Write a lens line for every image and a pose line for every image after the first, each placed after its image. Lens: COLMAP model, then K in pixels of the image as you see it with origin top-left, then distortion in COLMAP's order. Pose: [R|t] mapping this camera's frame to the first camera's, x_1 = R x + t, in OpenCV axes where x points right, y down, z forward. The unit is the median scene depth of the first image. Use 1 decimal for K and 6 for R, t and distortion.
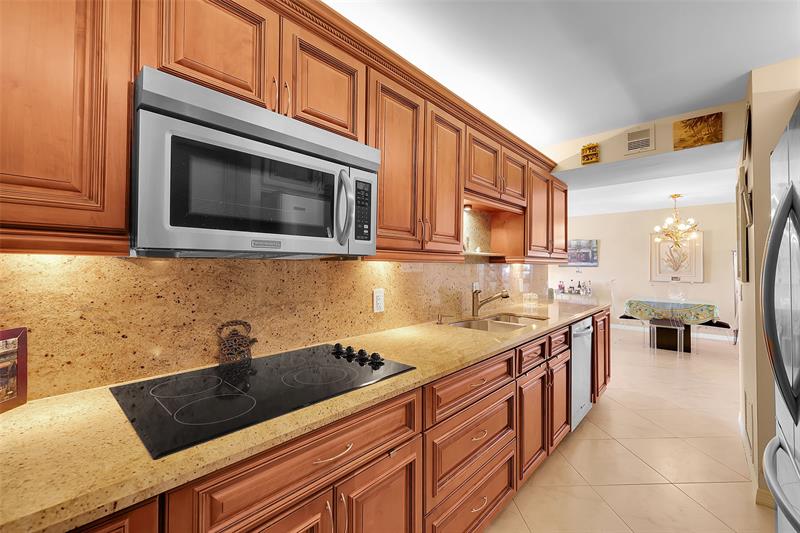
lens RADIAL K [[331.8, 0, 399.3], [0, 331.8, 263.8], [0, 0, 1]] dist [-0.003053, -0.000163]
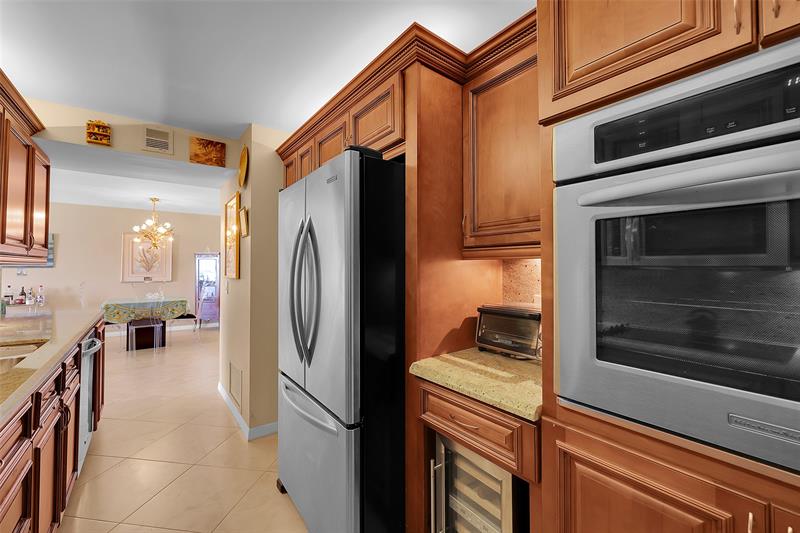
lens RADIAL K [[331.8, 0, 398.8], [0, 331.8, 263.8], [0, 0, 1]] dist [-0.003053, -0.000163]
pose [[0.175922, 0.006128, 0.984385, -0.094635], [-0.005720, 0.999970, -0.005202, -0.001741], [-0.984388, -0.004716, 0.175952, 0.091148]]
